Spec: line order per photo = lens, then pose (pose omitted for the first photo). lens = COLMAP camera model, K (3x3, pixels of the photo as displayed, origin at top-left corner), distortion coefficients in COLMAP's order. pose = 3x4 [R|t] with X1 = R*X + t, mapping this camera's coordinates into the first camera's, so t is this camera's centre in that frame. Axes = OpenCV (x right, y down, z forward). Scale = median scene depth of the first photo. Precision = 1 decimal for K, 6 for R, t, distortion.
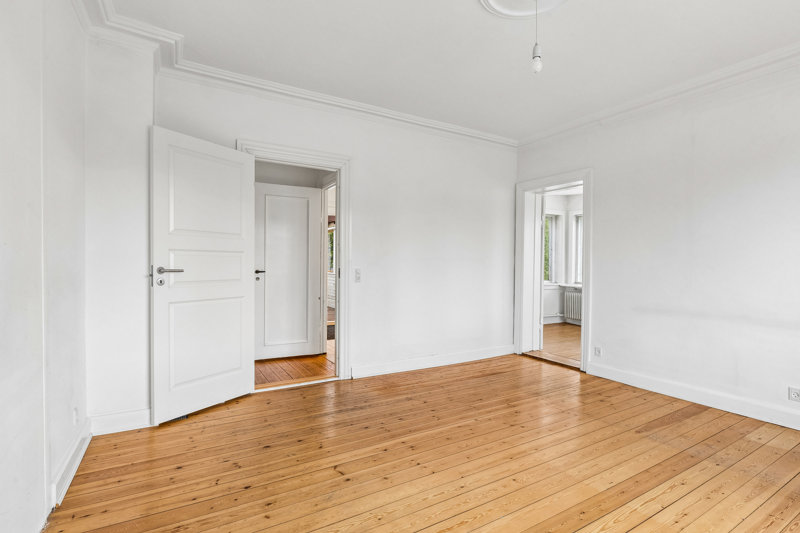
lens RADIAL K [[375.3, 0, 395.9], [0, 375.3, 269.5], [0, 0, 1]] dist [0.001480, 0.000205]
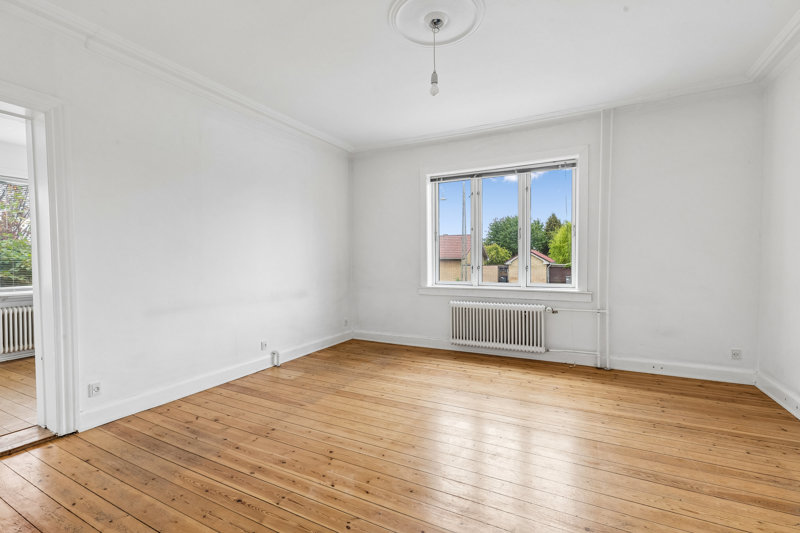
lens RADIAL K [[355.6, 0, 399.7], [0, 355.6, 266.1], [0, 0, 1]] dist [0.012977, -0.000082]
pose [[-0.525899, -0.018576, 0.850344, -0.265516], [0.011108, 0.999526, 0.028704, -0.010788], [-0.850475, 0.024541, -0.525443, 0.821066]]
